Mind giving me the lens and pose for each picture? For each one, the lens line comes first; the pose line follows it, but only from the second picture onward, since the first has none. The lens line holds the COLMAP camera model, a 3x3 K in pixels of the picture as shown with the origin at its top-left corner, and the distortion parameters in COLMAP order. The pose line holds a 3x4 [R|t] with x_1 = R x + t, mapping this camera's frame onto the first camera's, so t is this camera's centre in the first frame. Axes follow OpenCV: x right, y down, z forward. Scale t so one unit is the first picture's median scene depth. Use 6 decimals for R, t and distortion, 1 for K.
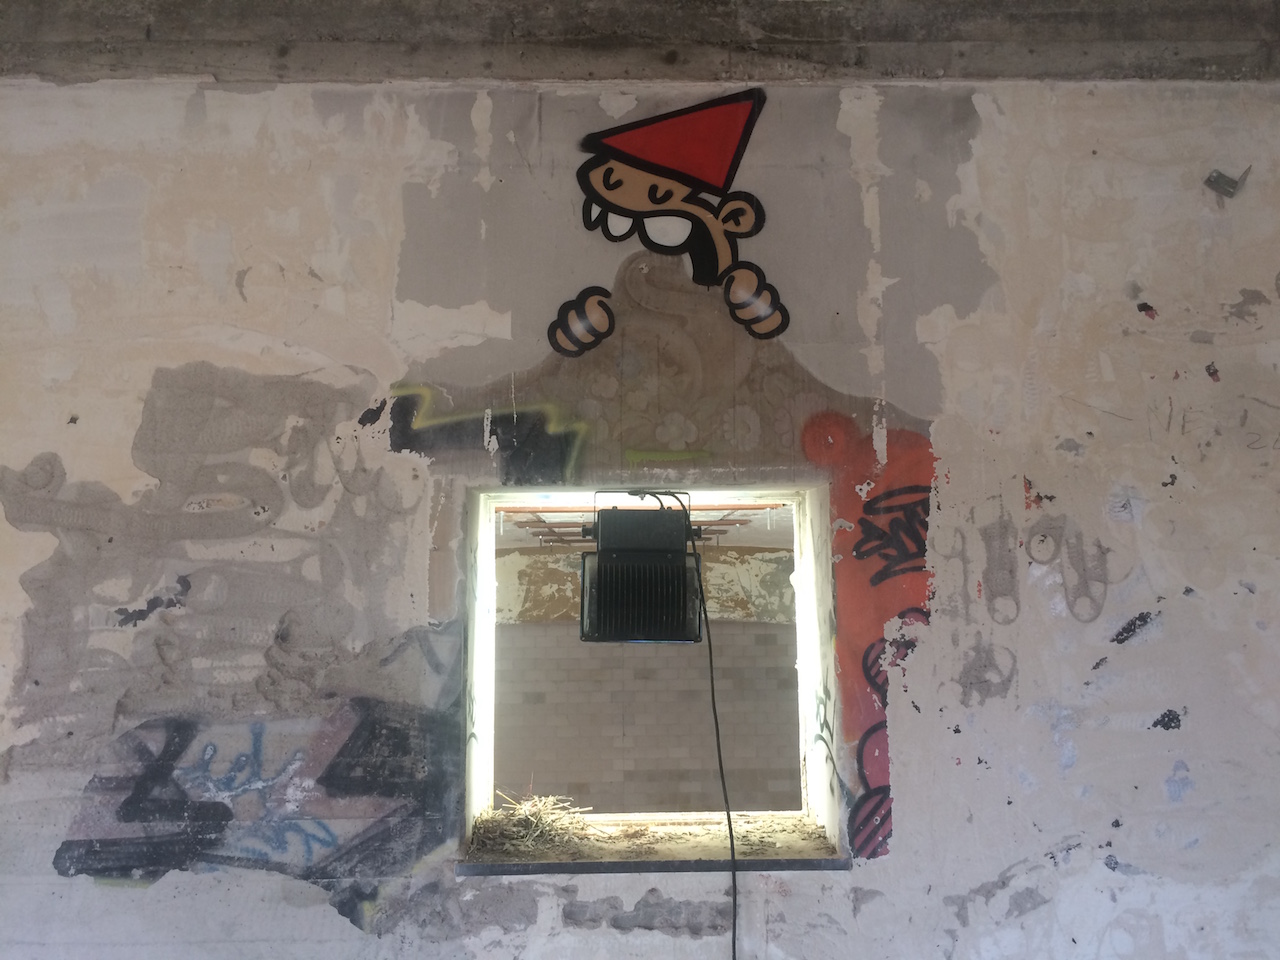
lens RADIAL K [[1117.2, 0, 648.8], [0, 1117.2, 474.8], [0, 0, 1]] dist [-0.004087, 0.053603]
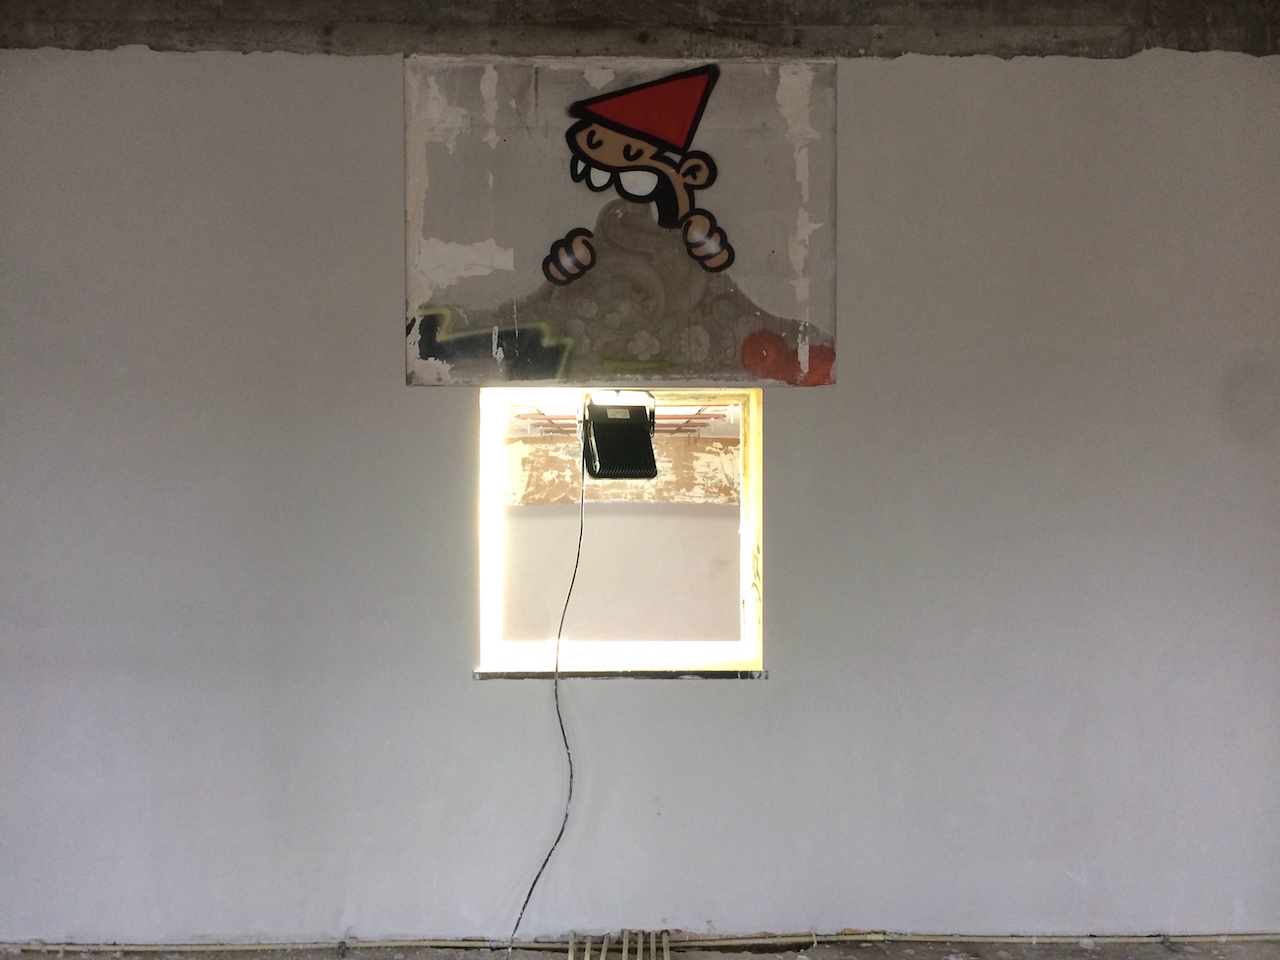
lens RADIAL K [[1117.2, 0, 637.4], [0, 1117.2, 490.4], [0, 0, 1]] dist [-0.004087, 0.053603]
pose [[0.999850, 0.010303, -0.013888, 0.036139], [-0.008704, 0.993820, 0.110665, -0.015136], [0.014943, -0.110528, 0.993761, -0.275614]]
